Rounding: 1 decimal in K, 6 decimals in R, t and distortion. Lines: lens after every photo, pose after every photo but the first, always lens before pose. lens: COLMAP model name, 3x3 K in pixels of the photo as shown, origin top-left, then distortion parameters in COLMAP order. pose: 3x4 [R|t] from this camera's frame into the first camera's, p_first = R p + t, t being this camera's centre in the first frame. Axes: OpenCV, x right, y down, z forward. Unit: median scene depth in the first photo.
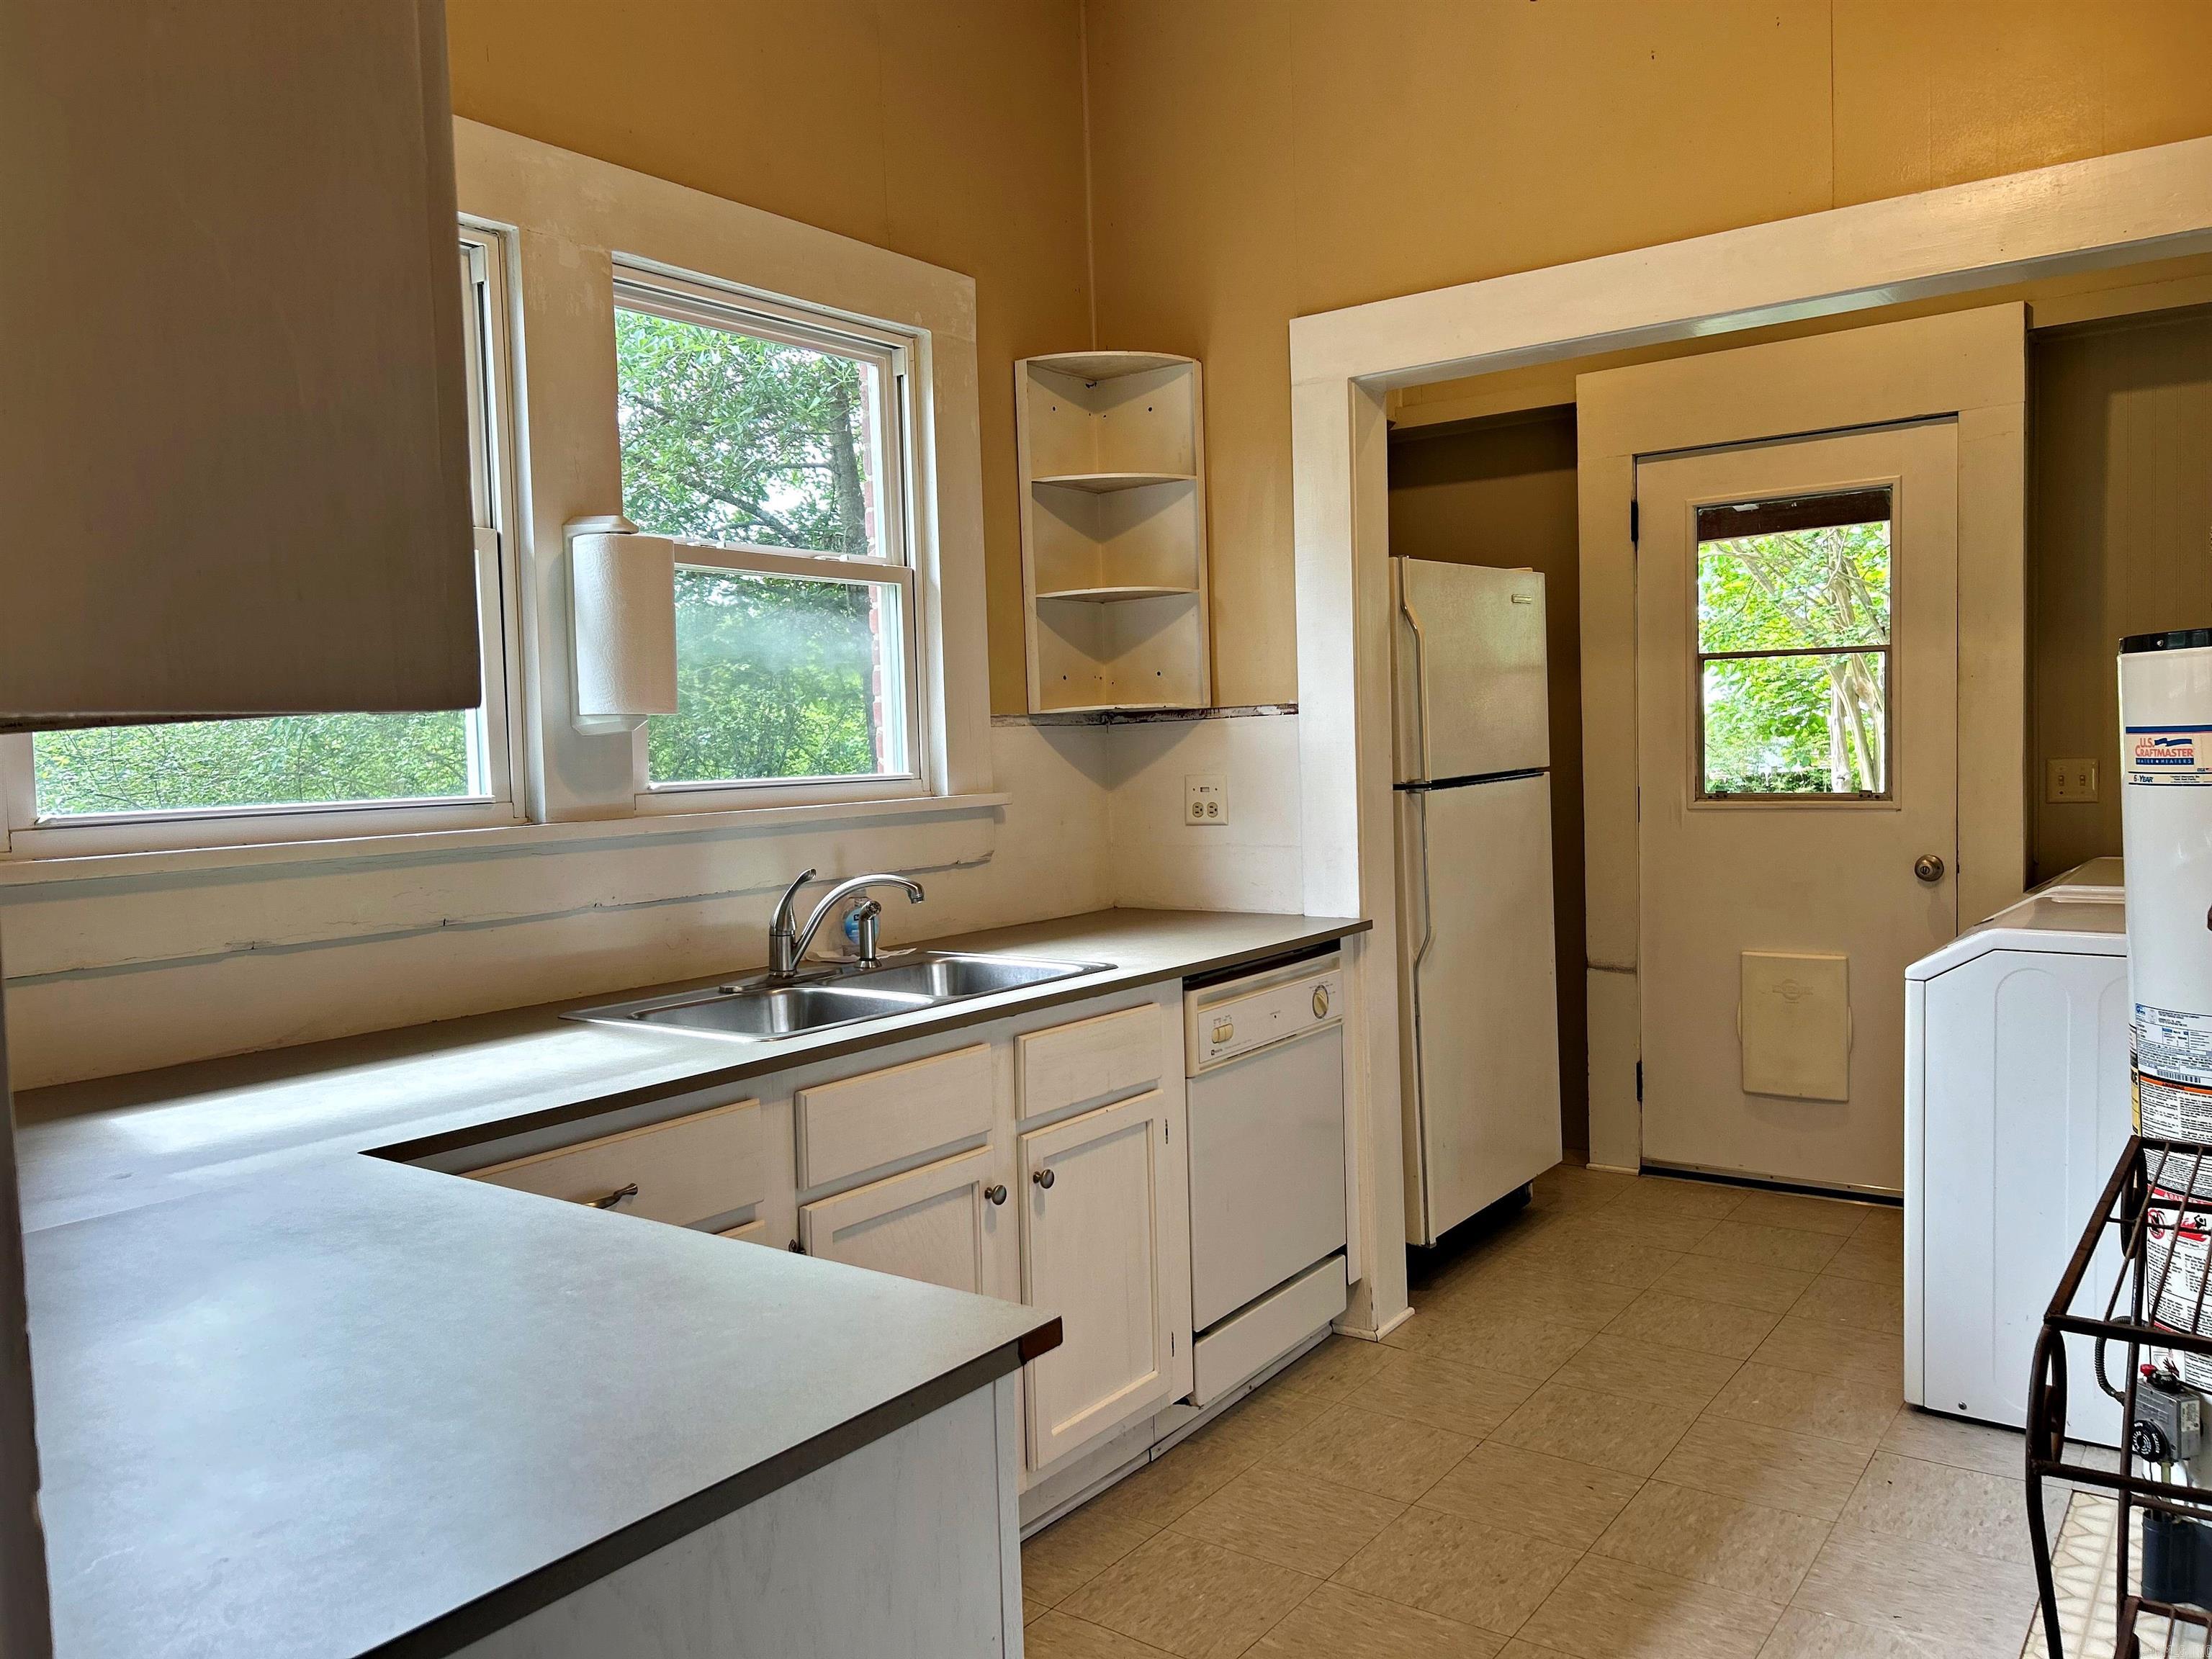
lens RADIAL K [[1657.7, 0, 1131.4], [0, 1657.7, 838.5], [0, 0, 1]] dist [0.004262, 0.000400]
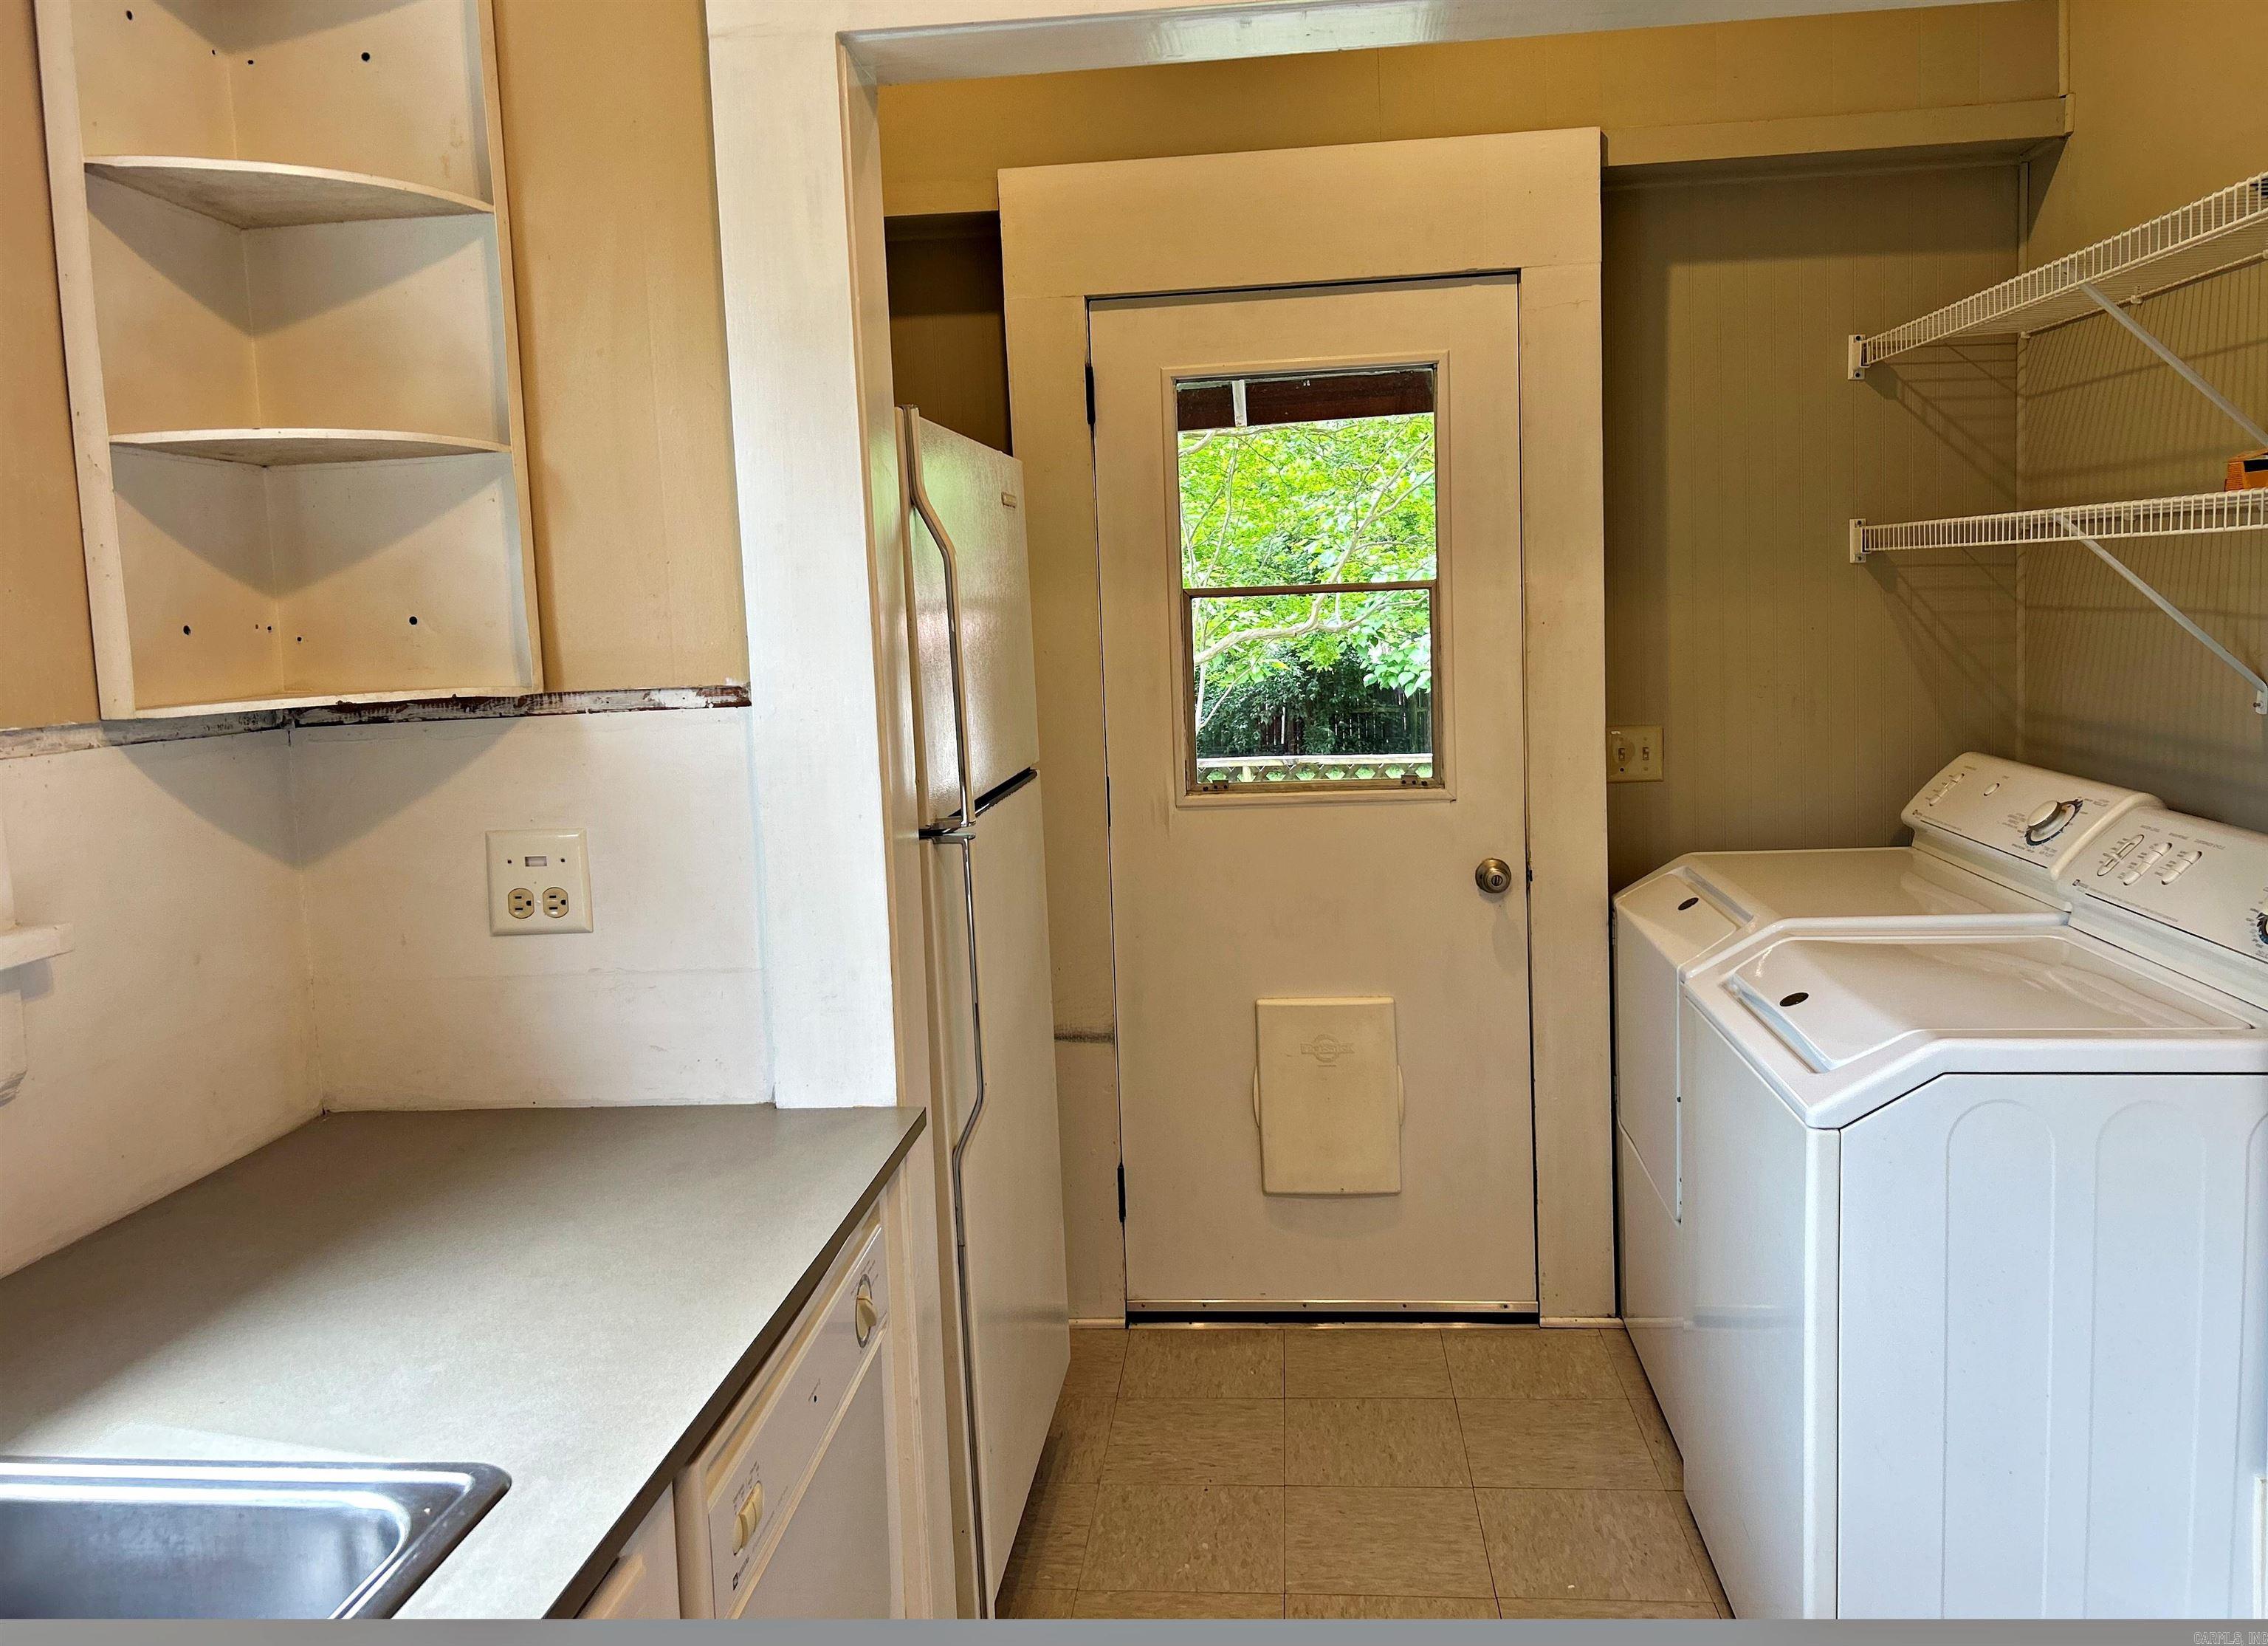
lens RADIAL K [[1669.1, 0, 1137.7], [0, 1669.1, 776.9], [0, 0, 1]] dist [0.096268, -0.142715]
pose [[0.859489, -0.045575, 0.509118, -0.053126], [0.040324, 0.998959, 0.021351, -0.056093], [-0.509561, 0.002179, 0.860432, 0.471893]]
